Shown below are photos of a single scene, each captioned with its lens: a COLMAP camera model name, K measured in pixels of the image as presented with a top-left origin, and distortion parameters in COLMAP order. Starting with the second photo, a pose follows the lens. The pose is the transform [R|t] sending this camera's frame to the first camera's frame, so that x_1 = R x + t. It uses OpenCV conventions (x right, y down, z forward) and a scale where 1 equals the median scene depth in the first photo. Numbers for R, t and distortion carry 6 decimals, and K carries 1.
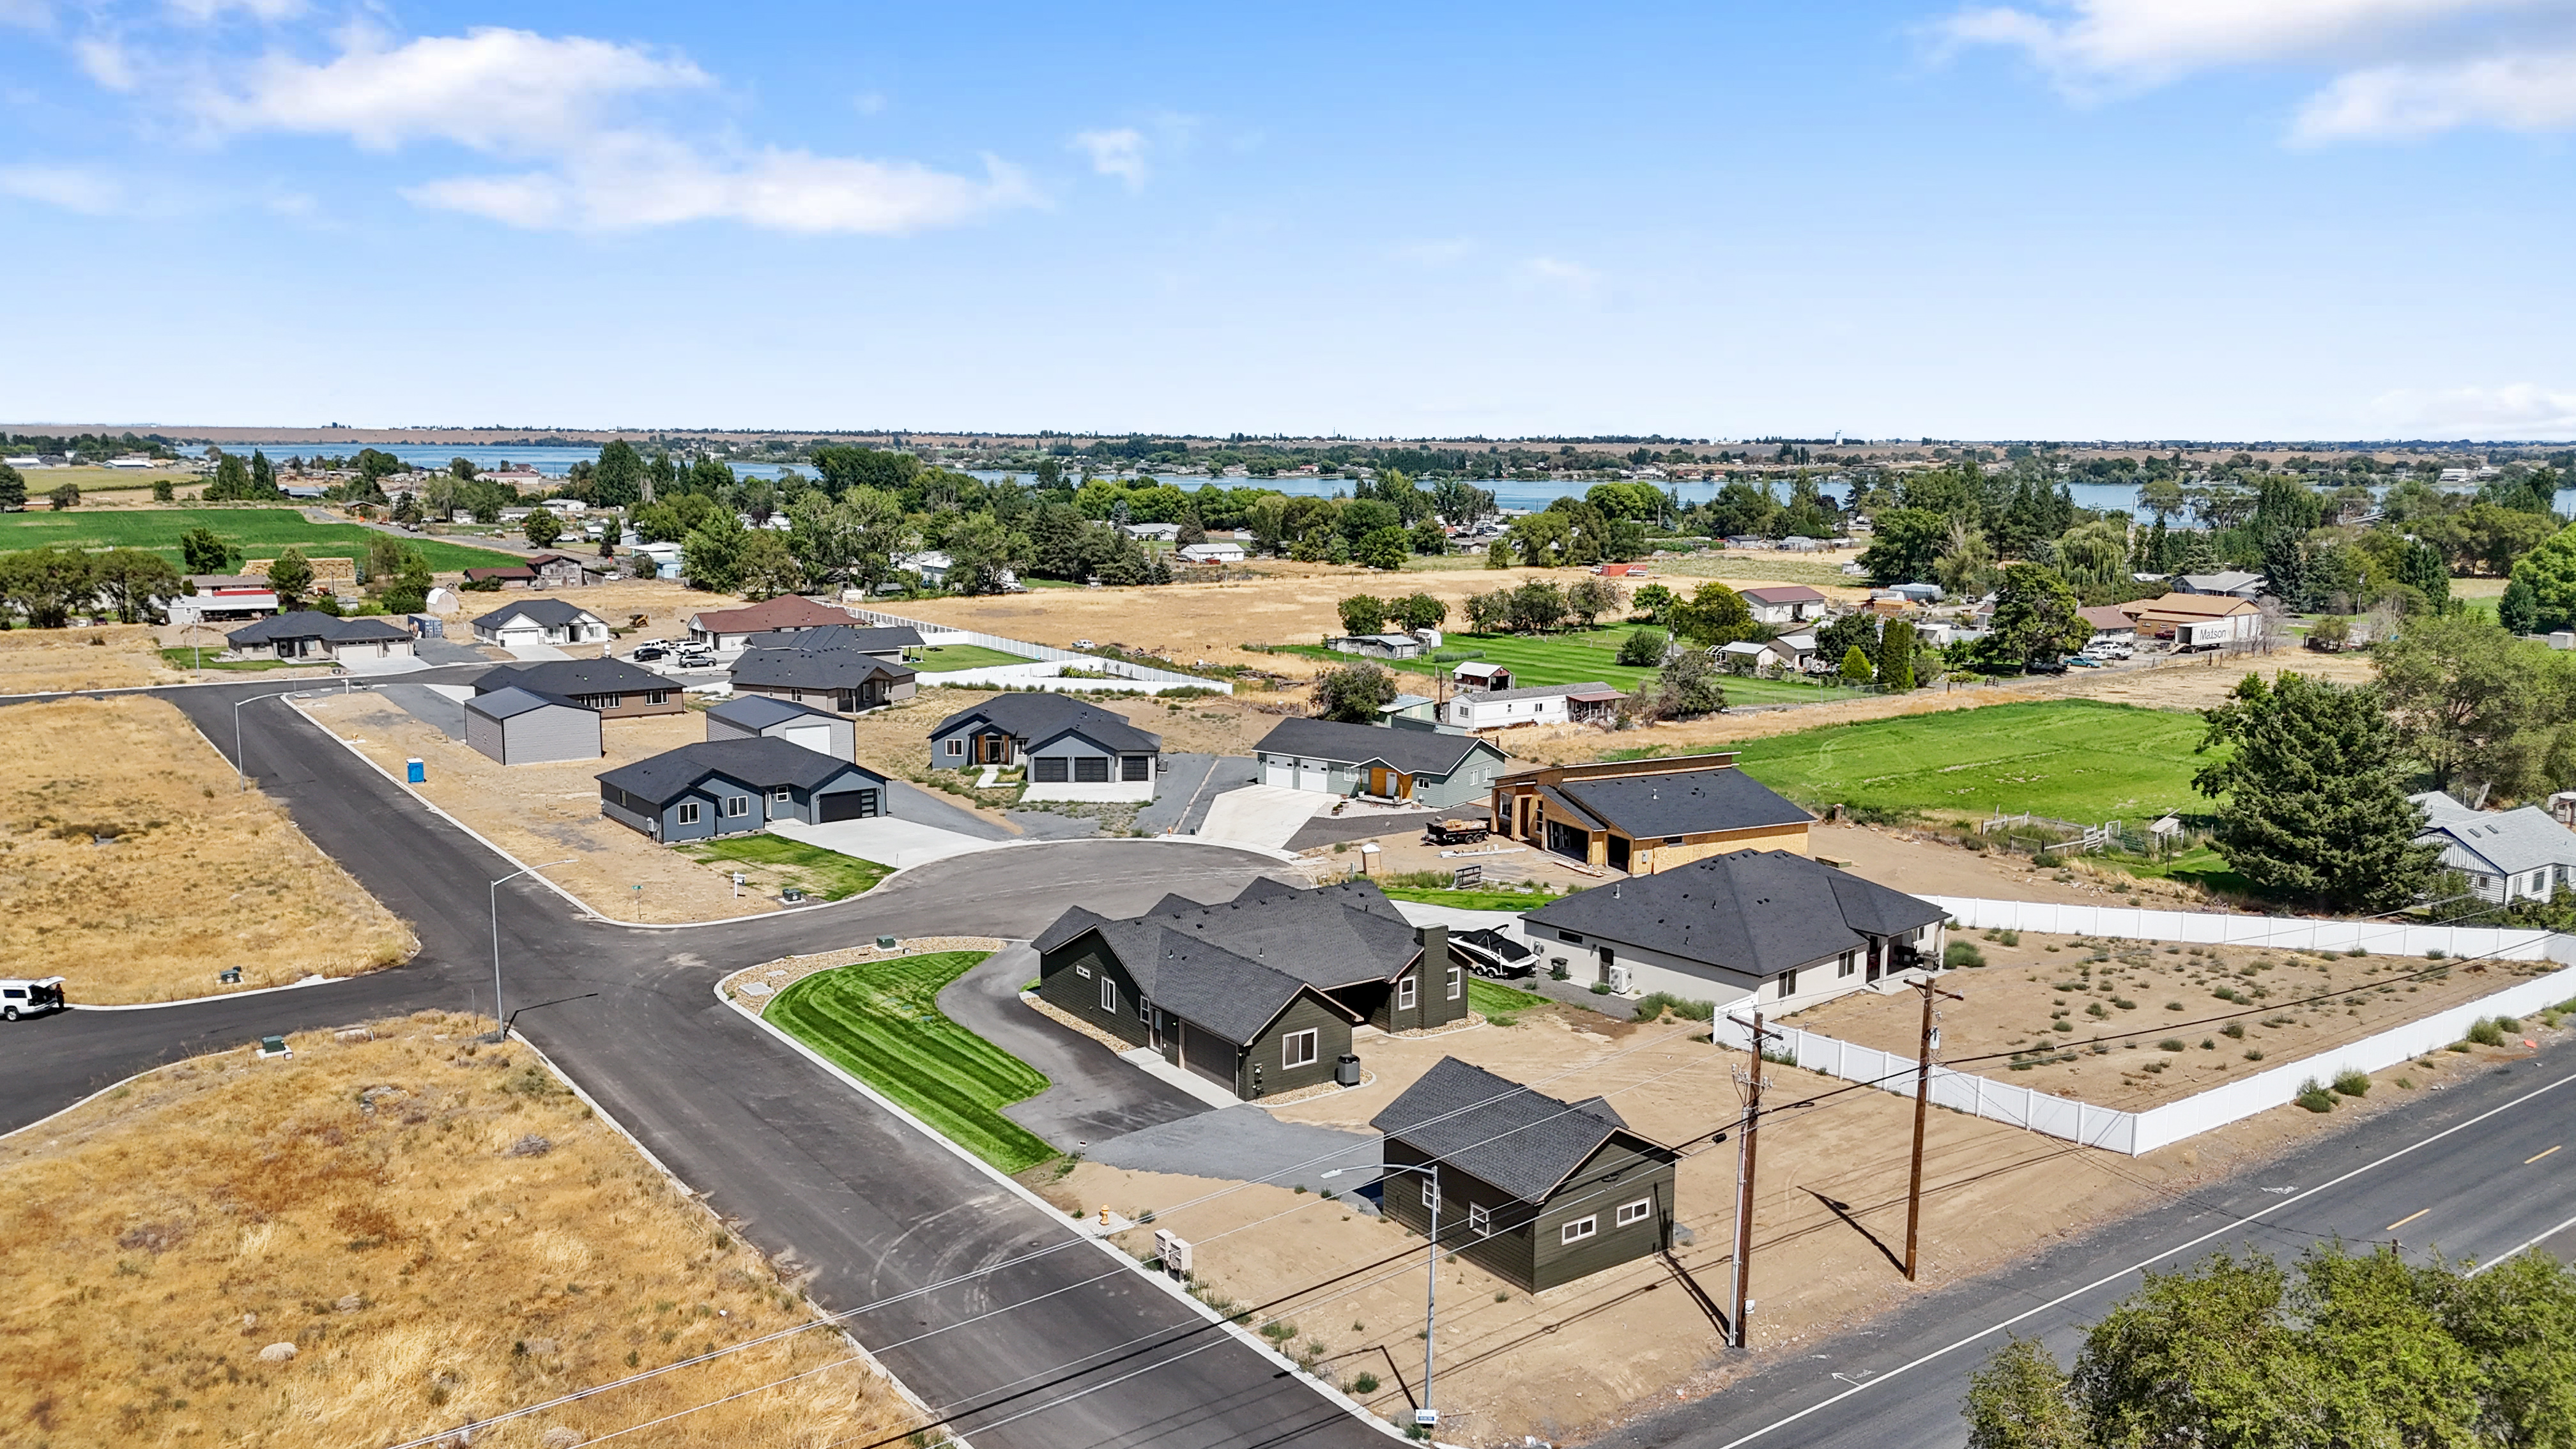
lens RADIAL K [[1900.5, 0, 1310.4], [0, 1900.5, 710.8], [0, 0, 1]] dist [0.055384, -0.010053]
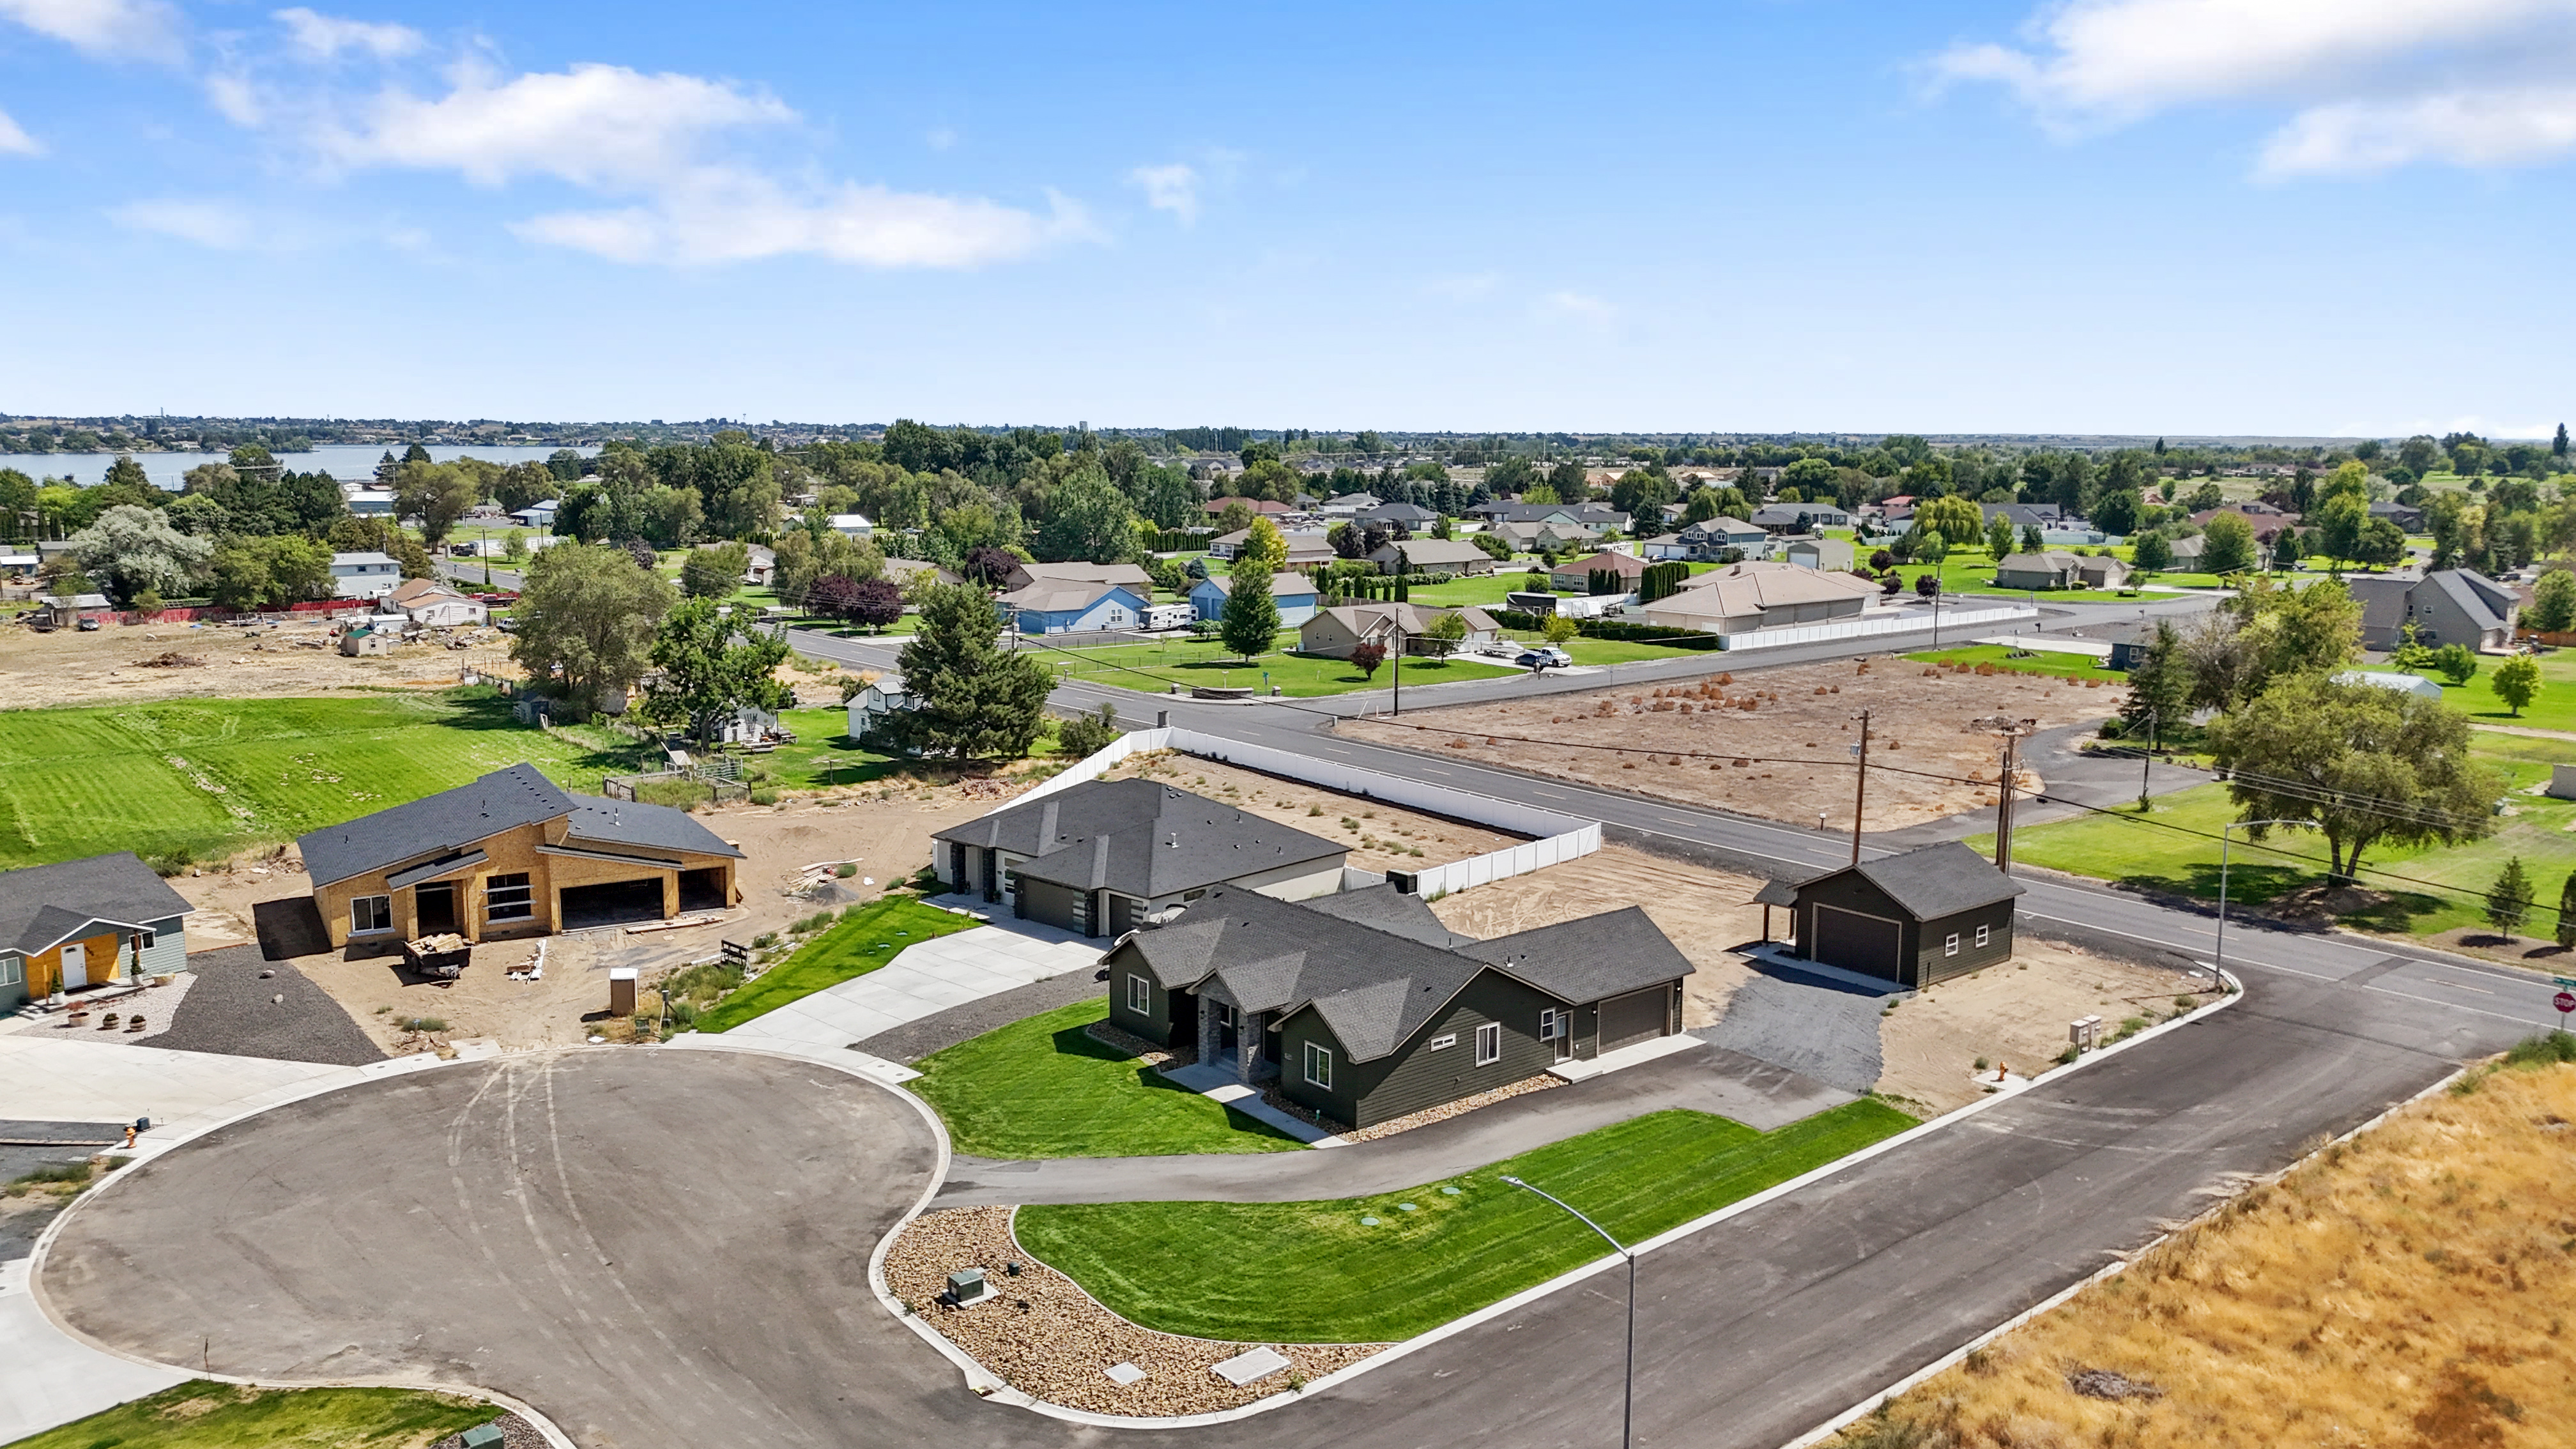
lens RADIAL K [[1900.5, 0, 1310.4], [0, 1900.5, 710.8], [0, 0, 1]] dist [0.055384, -0.010053]
pose [[-0.065610, -0.154067, 0.985880, -0.792465], [0.132484, 0.977917, 0.161639, -0.116817], [-0.989011, 0.141219, -0.043750, 0.988665]]
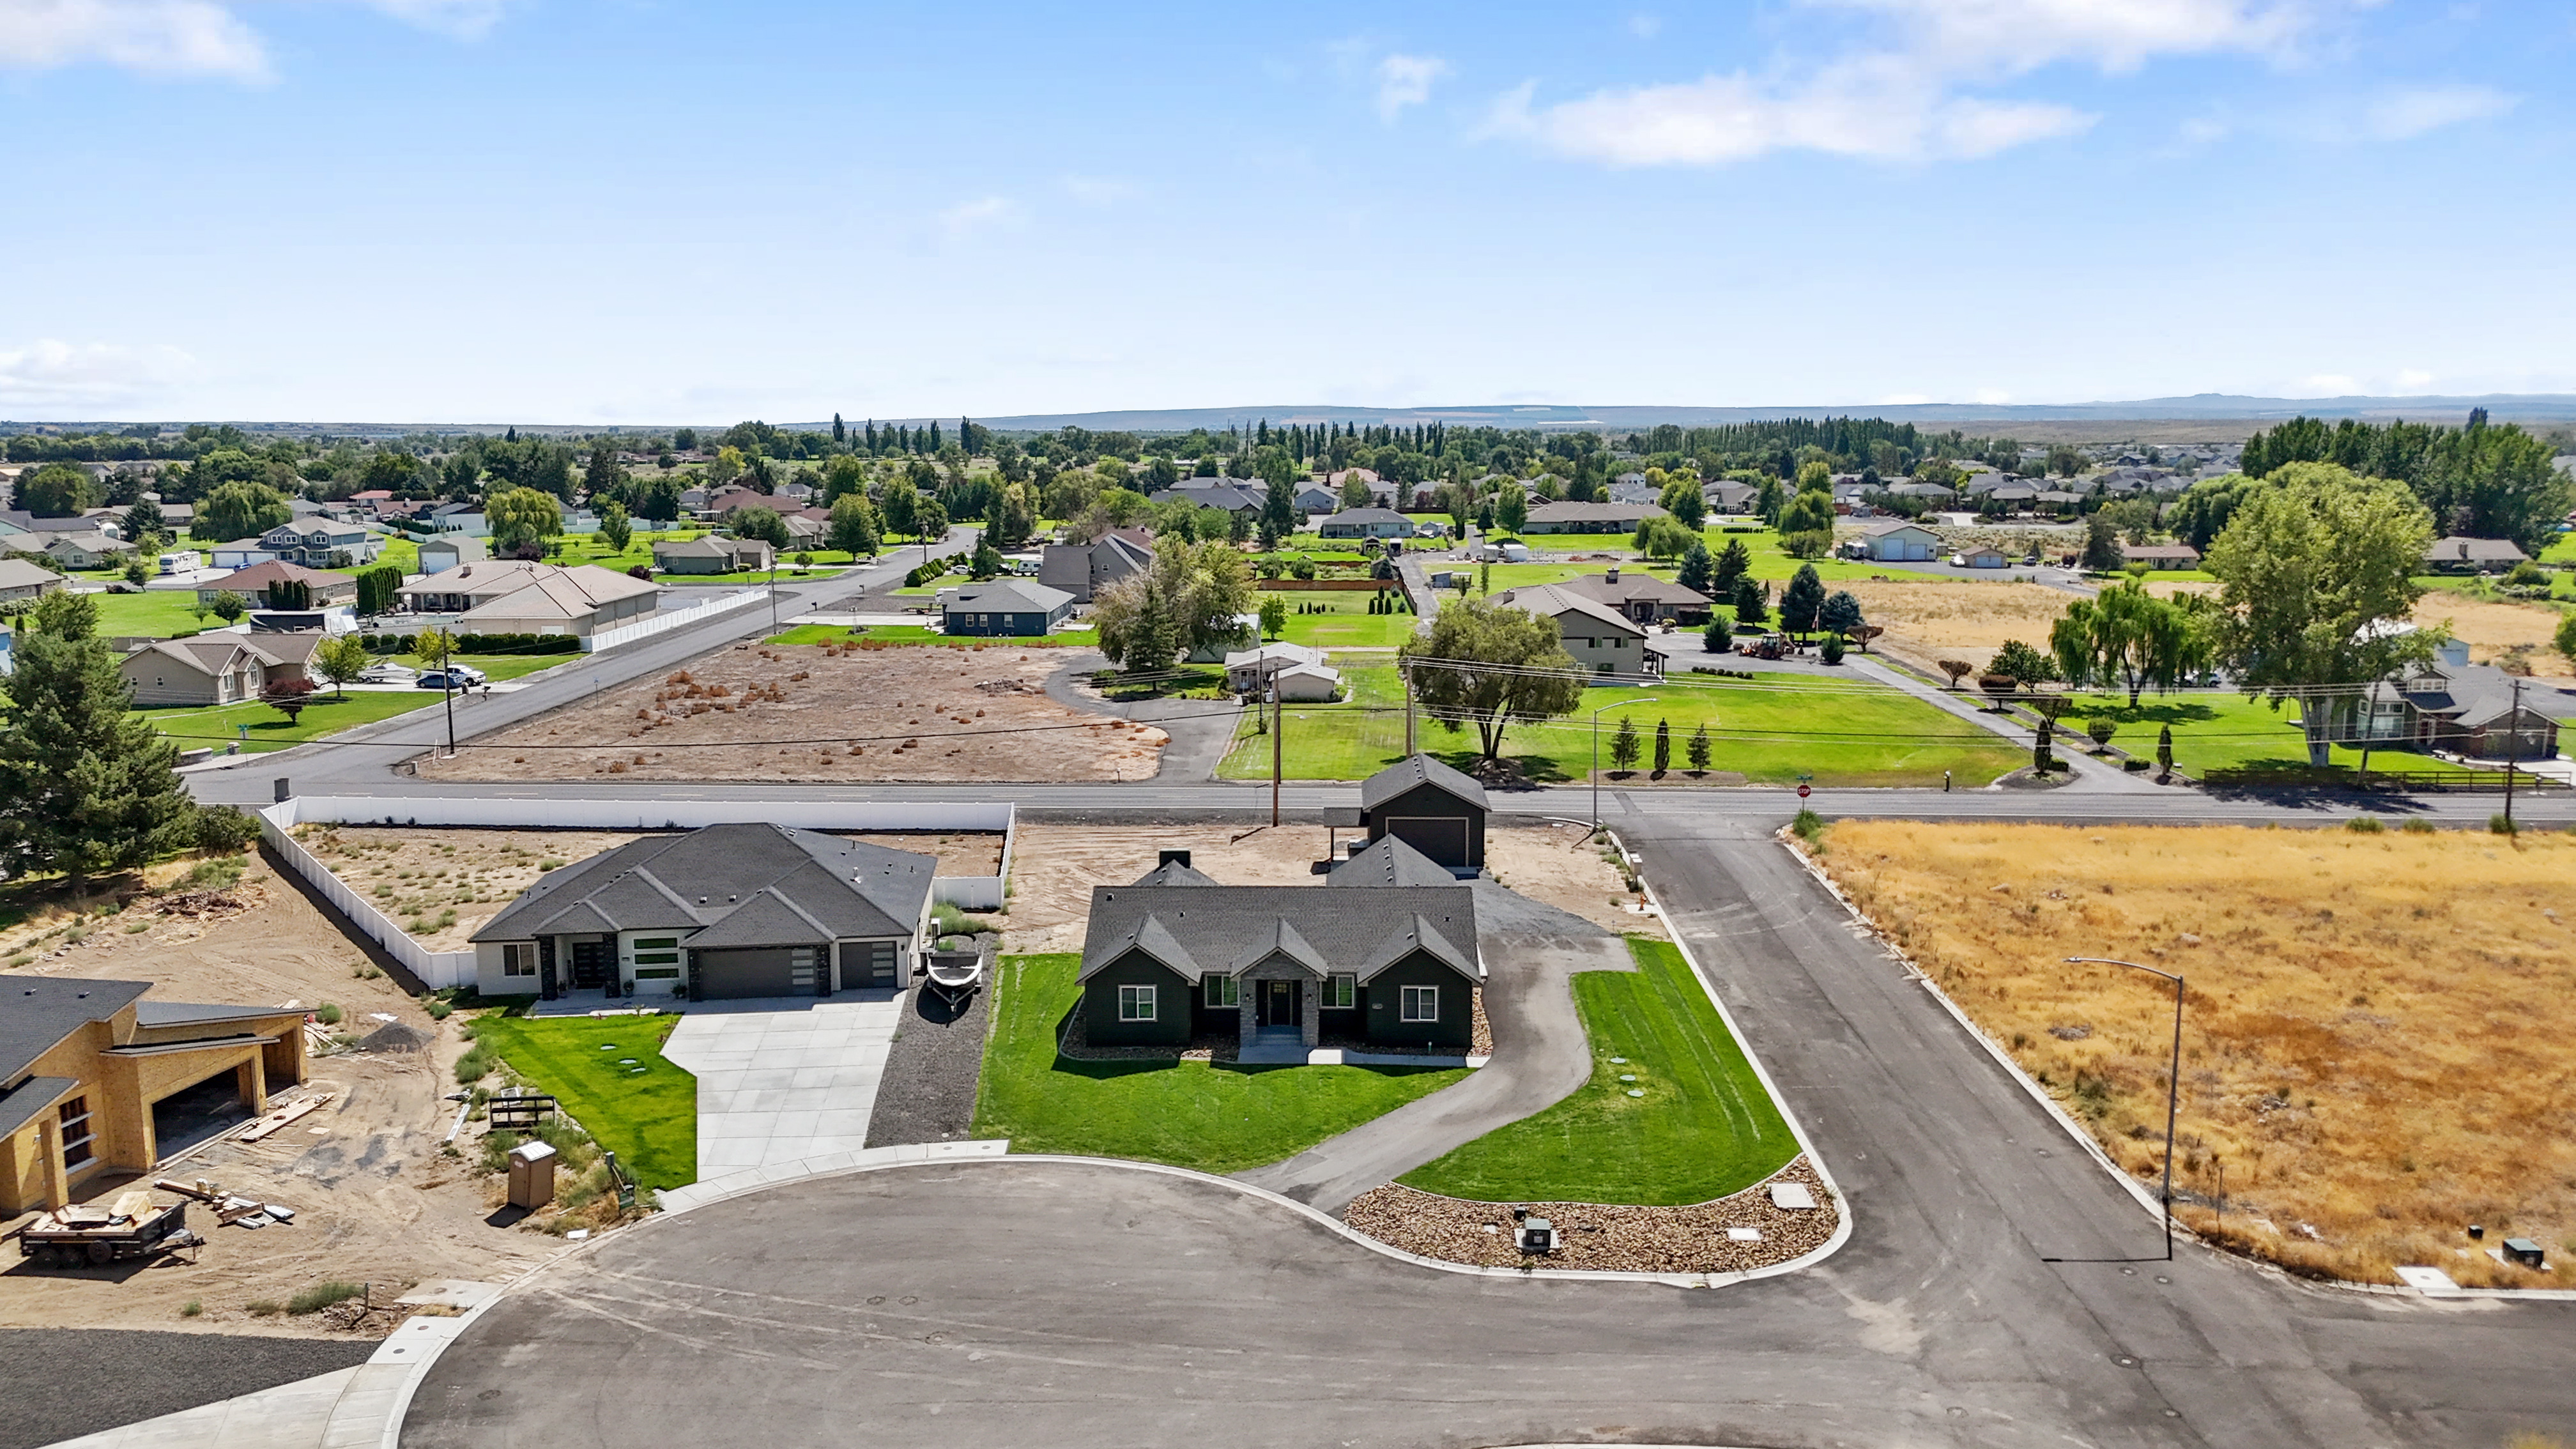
lens RADIAL K [[1900.5, 0, 1310.4], [0, 1900.5, 710.8], [0, 0, 1]] dist [0.055384, -0.010053]
pose [[-0.792418, -0.097707, 0.602102, -0.538849], [0.081075, 0.961459, 0.262725, -0.196796], [-0.604566, 0.257003, -0.753956, 1.555055]]
